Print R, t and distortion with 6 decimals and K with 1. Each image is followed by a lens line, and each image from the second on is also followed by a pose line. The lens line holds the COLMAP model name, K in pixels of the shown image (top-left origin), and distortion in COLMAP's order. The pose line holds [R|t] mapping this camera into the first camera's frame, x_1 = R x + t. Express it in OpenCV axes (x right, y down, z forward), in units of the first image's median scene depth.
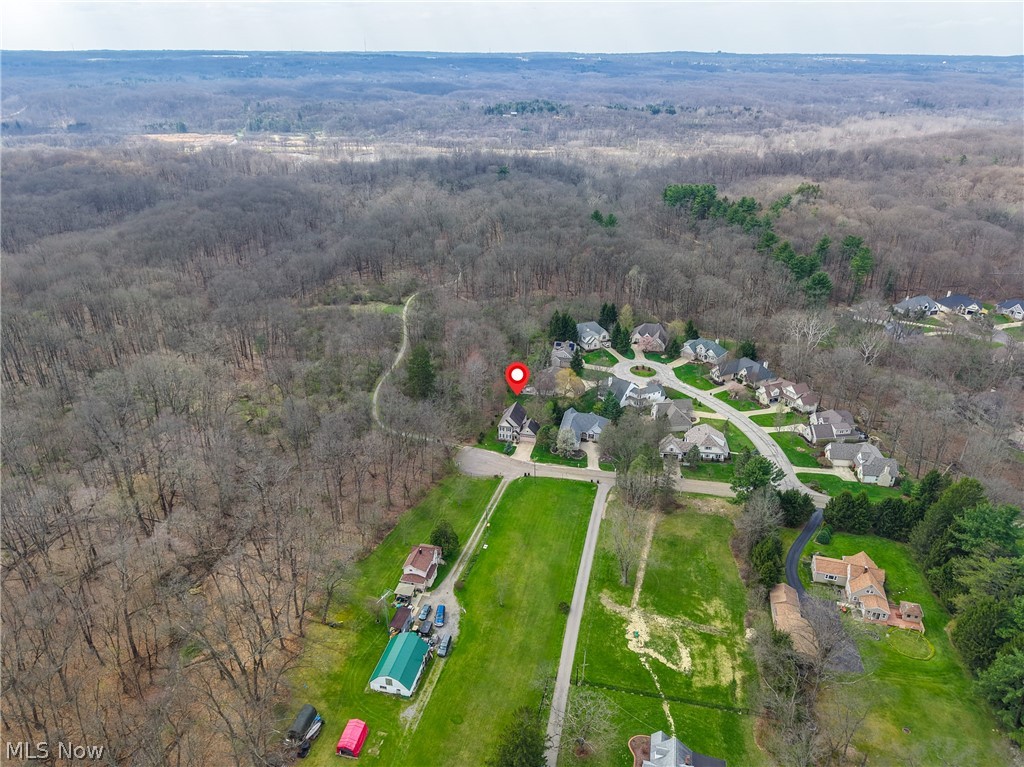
lens RADIAL K [[700.8, 0, 512.0], [0, 700.8, 383.5], [0, 0, 1]] dist [0.007655, 0.000806]
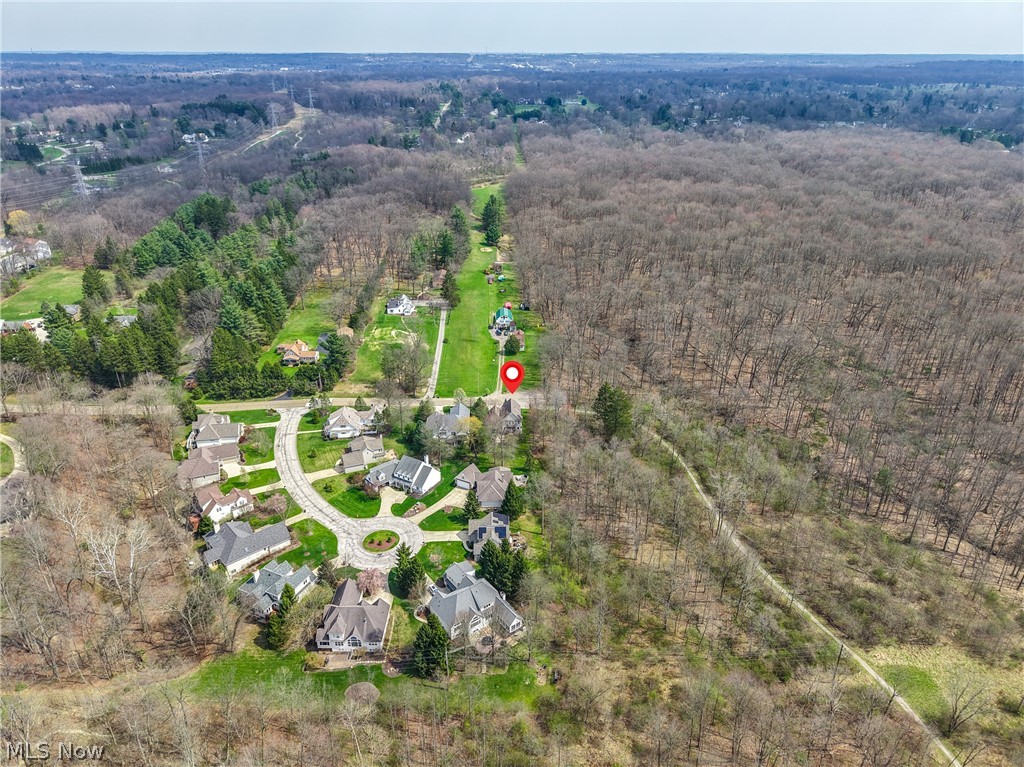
lens RADIAL K [[700.8, 0, 512.0], [0, 700.8, 383.5], [0, 0, 1]] dist [0.007655, 0.000806]
pose [[-0.972496, 0.097122, -0.211705, 0.246364], [-0.102582, 0.637428, 0.763651, -0.905952], [0.209115, 0.764364, -0.609933, 1.759913]]
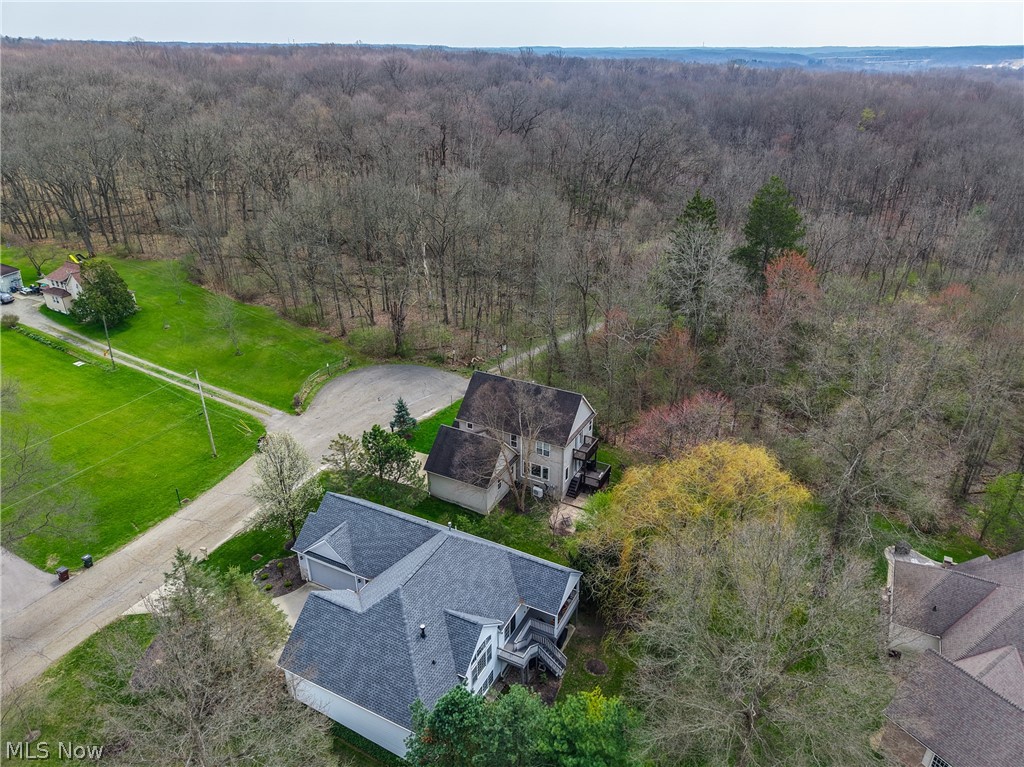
lens RADIAL K [[700.8, 0, 512.0], [0, 700.8, 383.5], [0, 0, 1]] dist [0.007655, 0.000806]
pose [[-0.274144, 0.412307, -0.868820, 0.255810], [-0.405260, 0.769768, 0.493174, -0.101134], [0.872129, 0.487299, -0.043936, 1.058746]]
